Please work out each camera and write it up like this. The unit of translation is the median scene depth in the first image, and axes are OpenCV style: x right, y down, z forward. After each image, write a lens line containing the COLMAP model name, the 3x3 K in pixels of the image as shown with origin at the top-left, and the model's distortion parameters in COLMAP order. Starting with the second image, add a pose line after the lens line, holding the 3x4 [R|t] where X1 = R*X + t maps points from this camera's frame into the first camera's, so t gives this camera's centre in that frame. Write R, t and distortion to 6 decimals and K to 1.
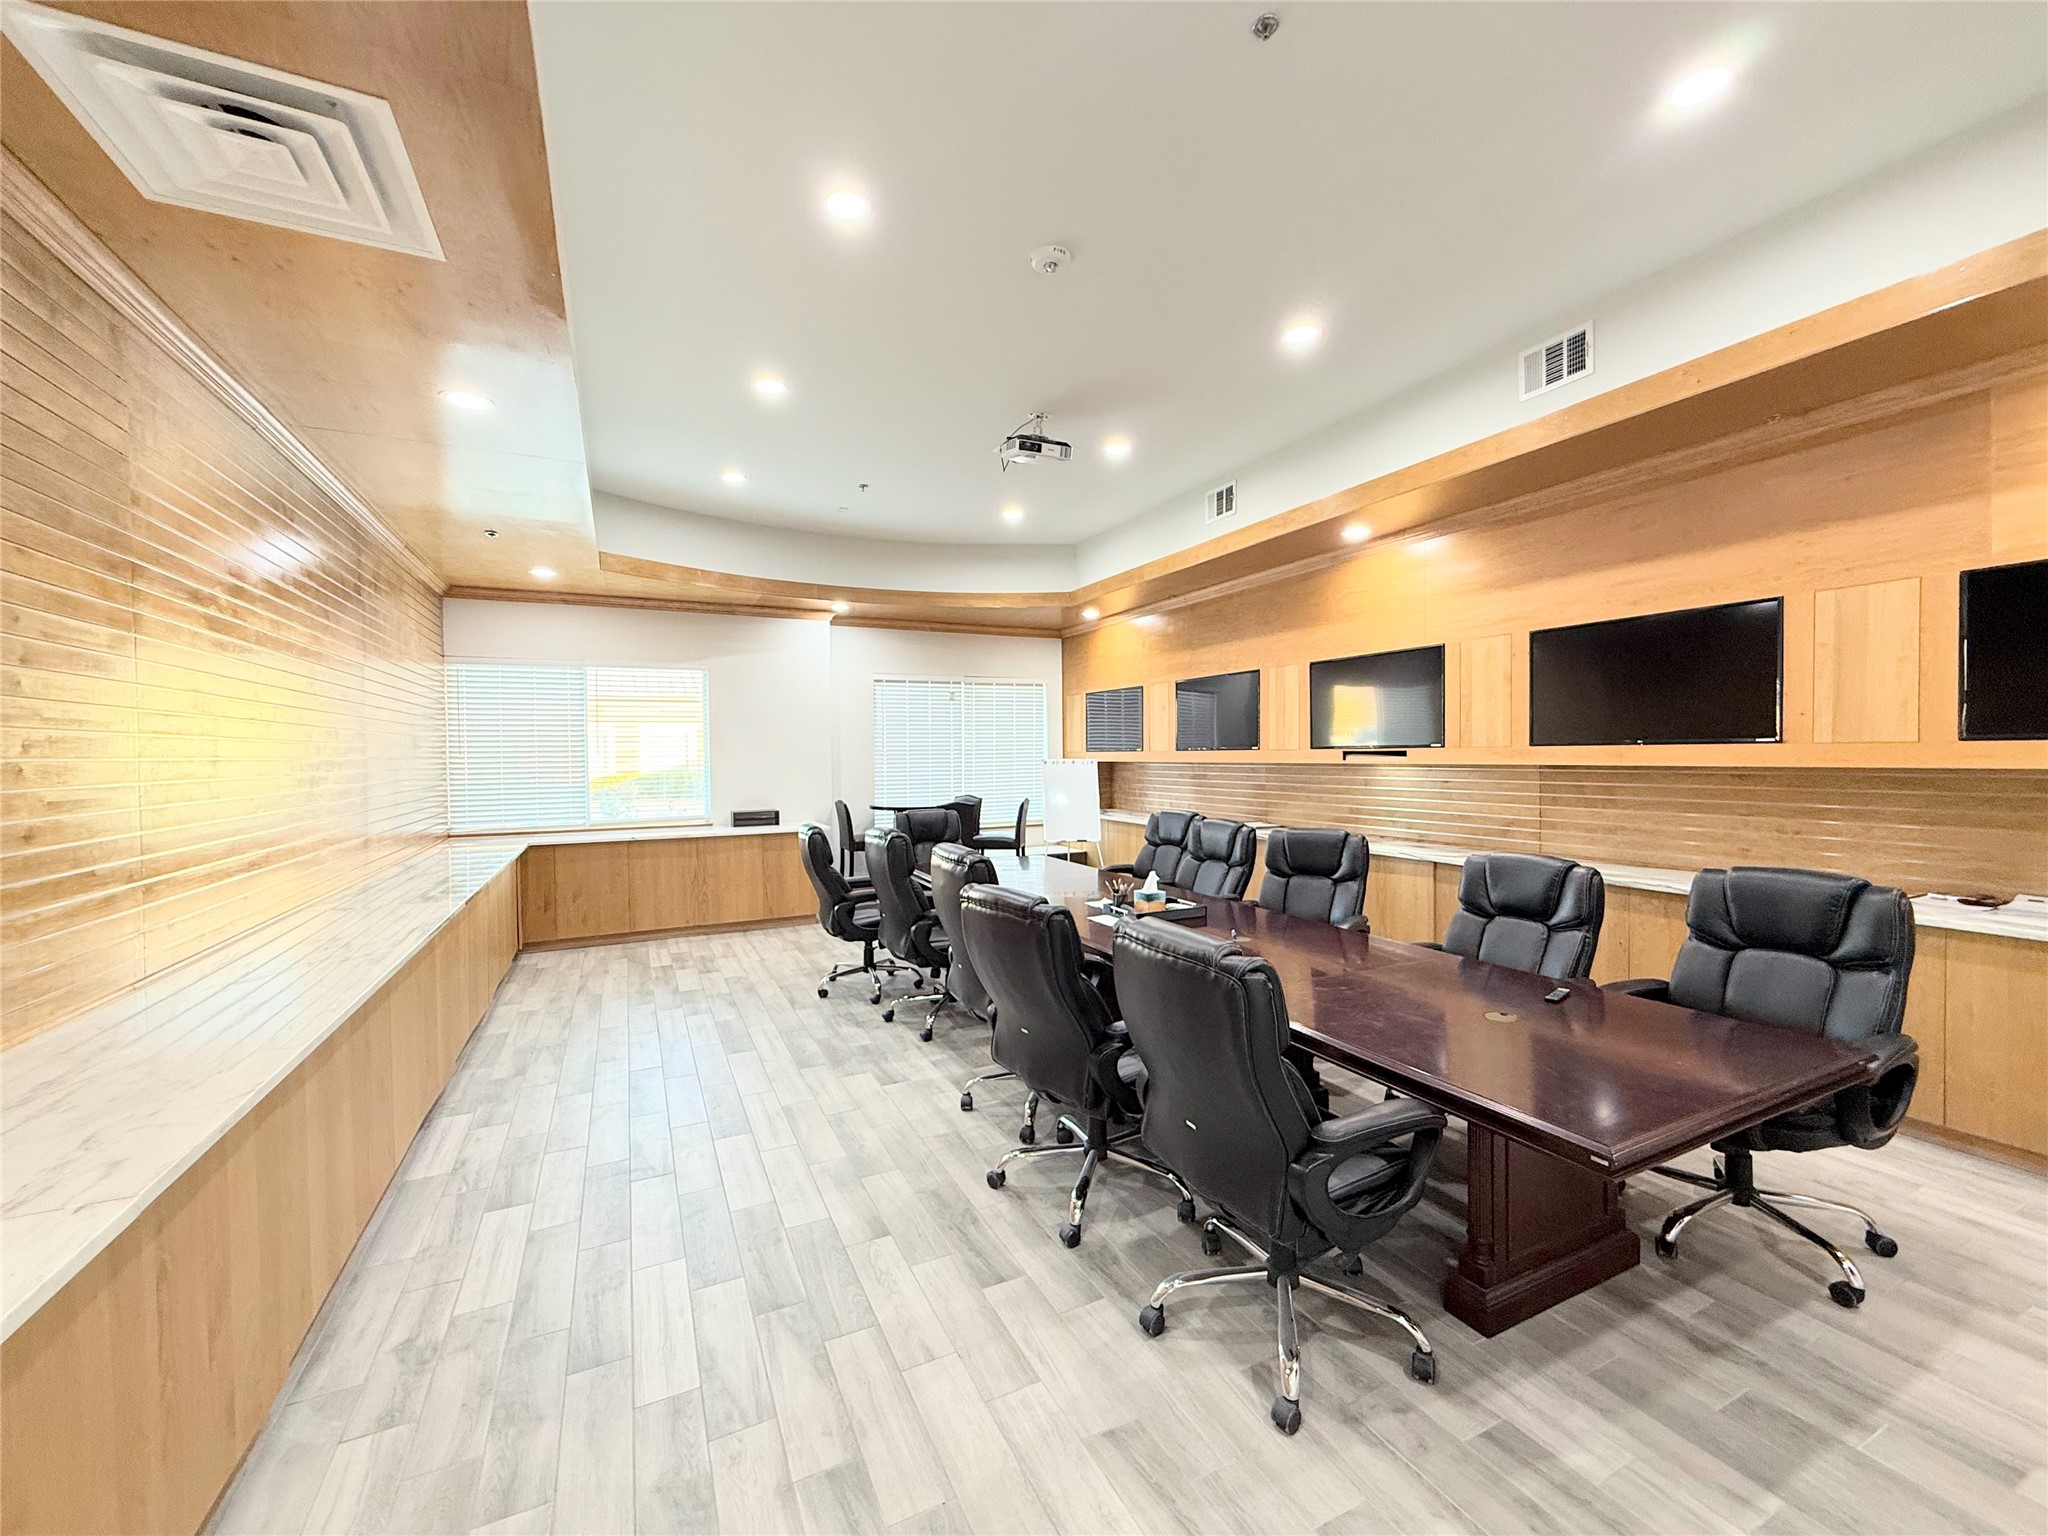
lens RADIAL K [[817.4, 0, 1018.0], [0, 817.4, 769.2], [0, 0, 1]] dist [-0.001307, 0.000405]
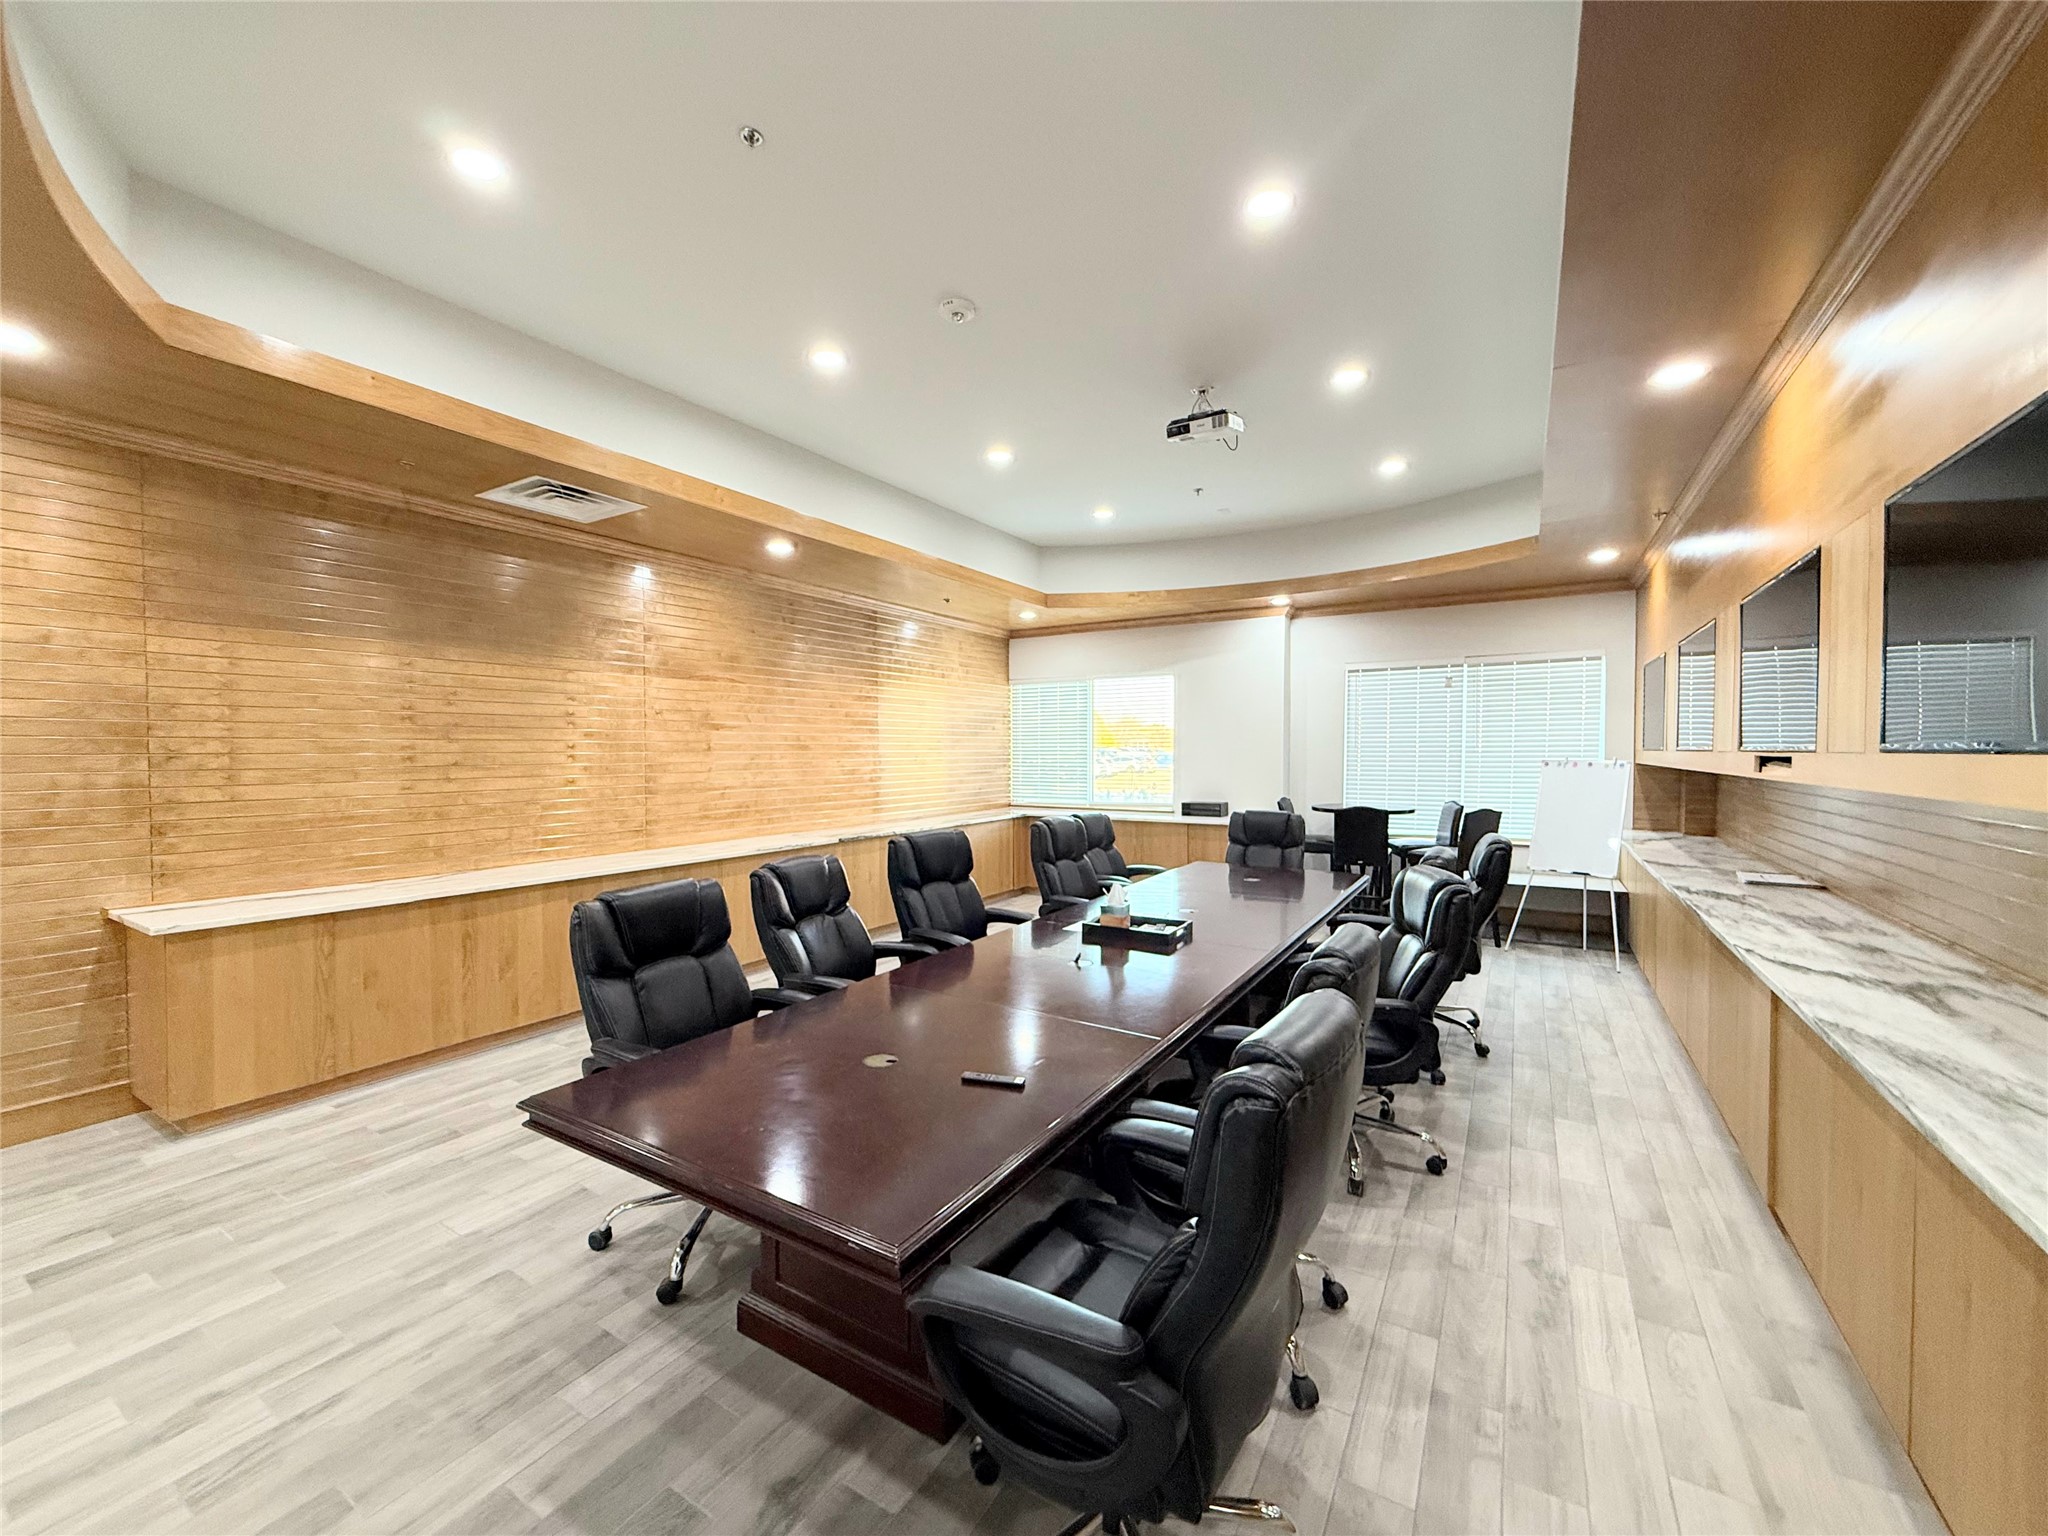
lens RADIAL K [[817.4, 0, 1009.4], [0, 817.4, 764.2], [0, 0, 1]] dist [-0.001307, 0.000405]
pose [[0.534550, 0.023141, -0.844820, 0.487260], [-0.019951, 0.999692, 0.014760, -0.011575], [0.844901, 0.008965, 0.534847, 0.221534]]
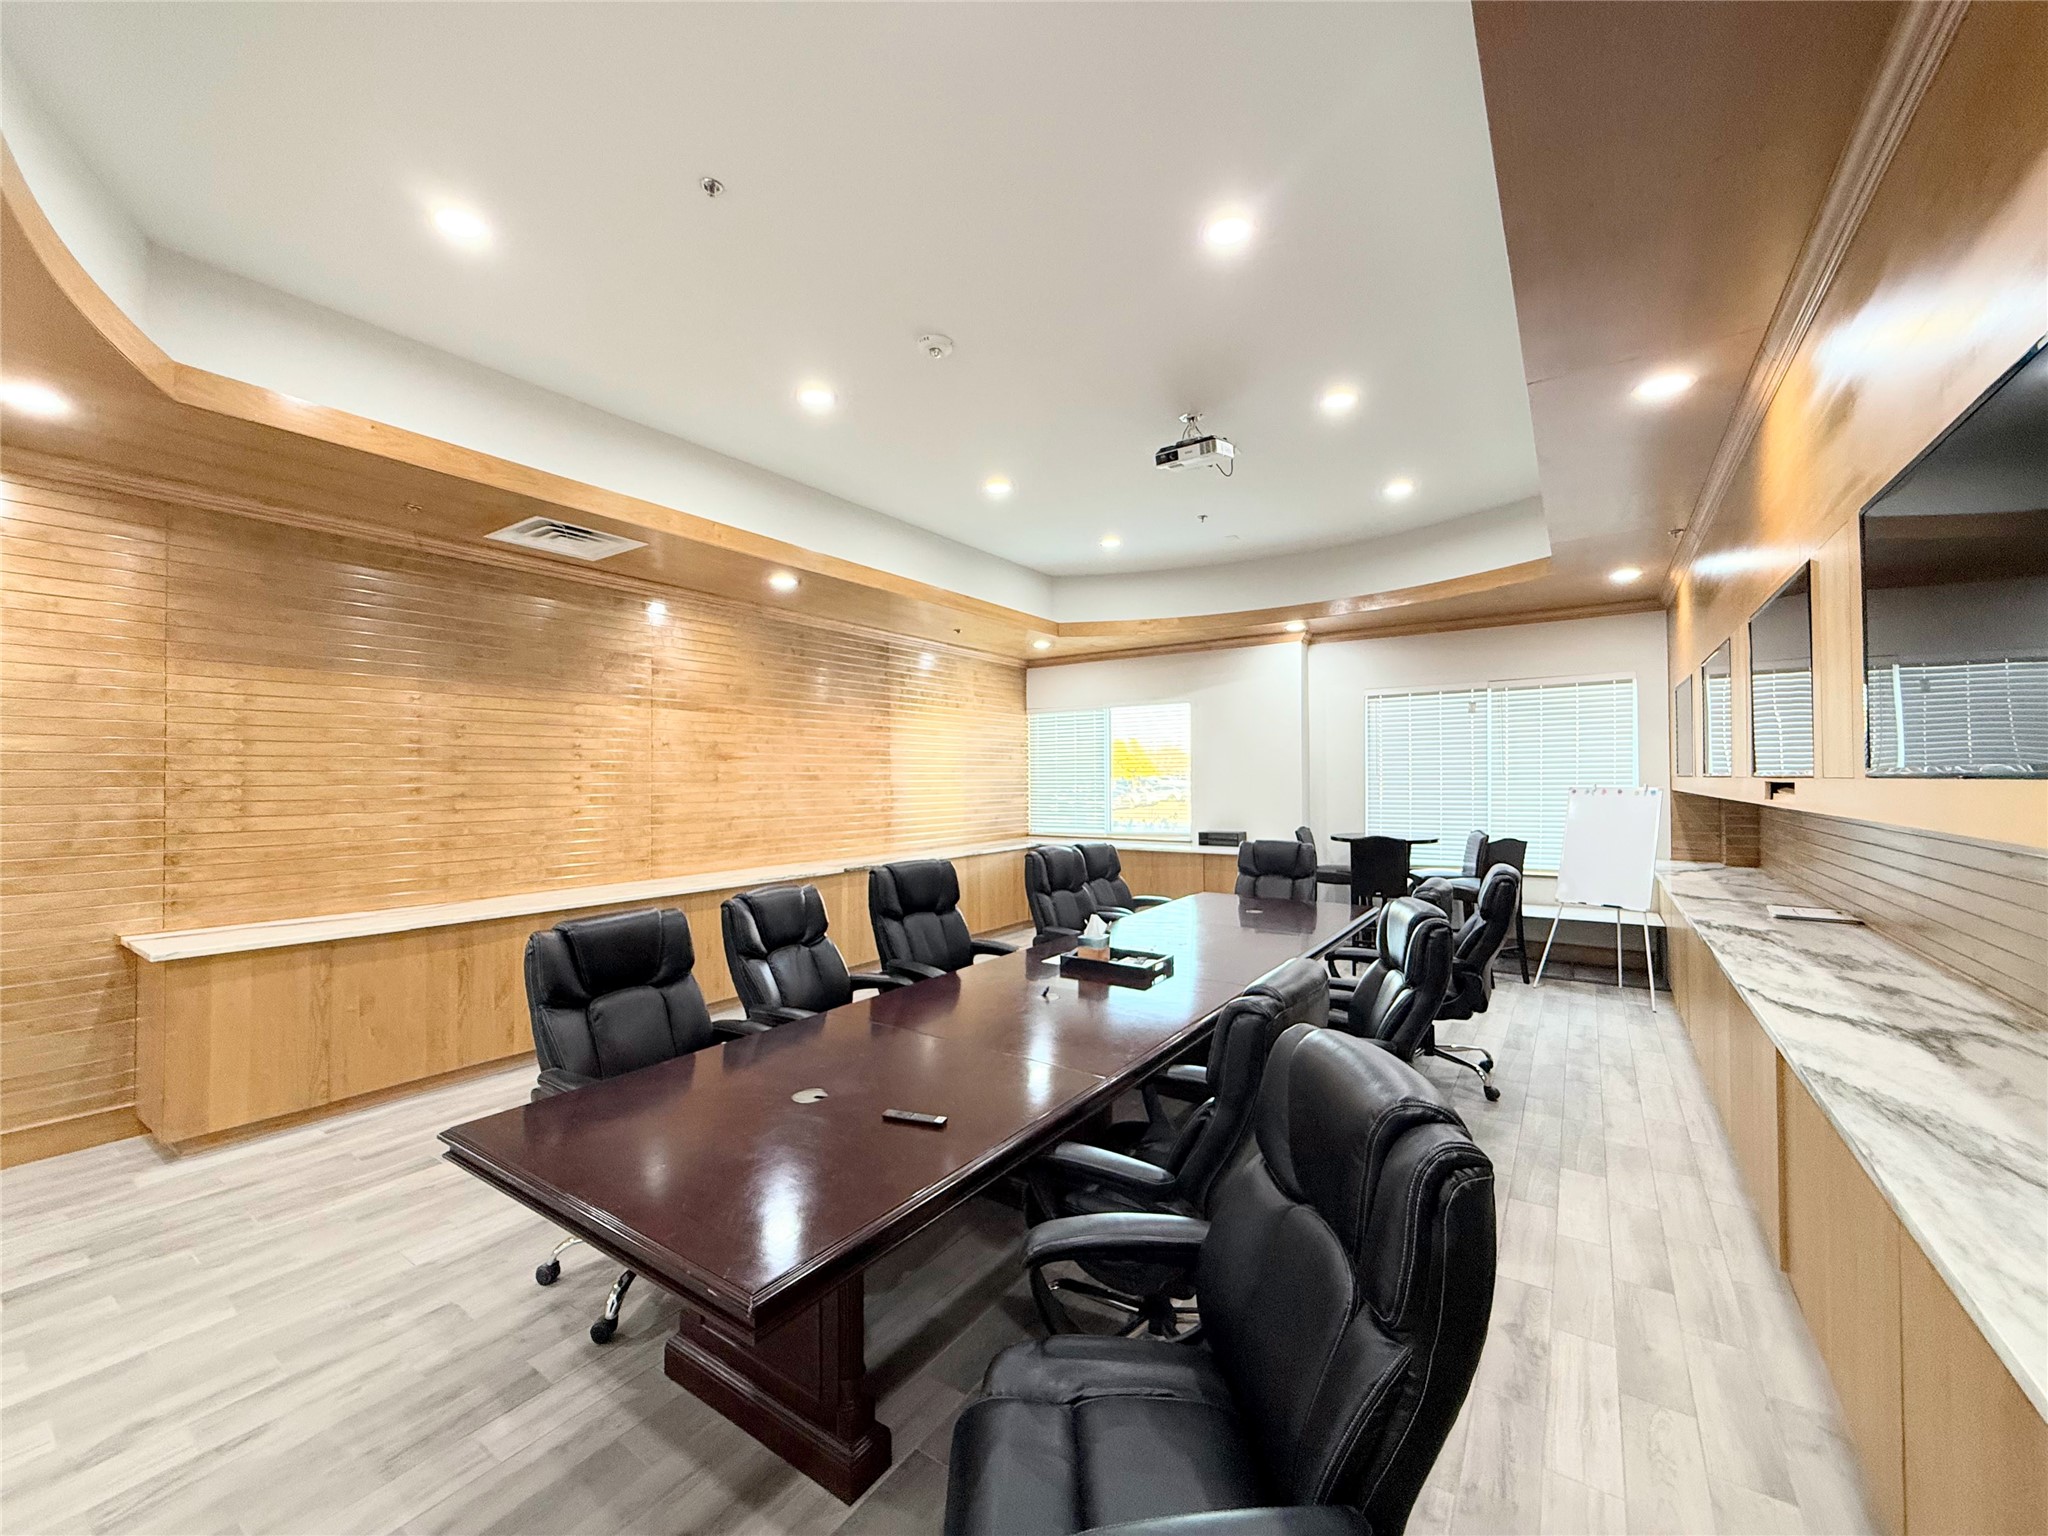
lens RADIAL K [[817.4, 0, 1009.2], [0, 817.4, 764.1], [0, 0, 1]] dist [-0.001307, 0.000405]
pose [[0.488993, -0.010186, -0.872228, 0.504698], [-0.015687, 0.999667, -0.020469, -0.012184], [0.872147, 0.023692, 0.488671, 0.260139]]
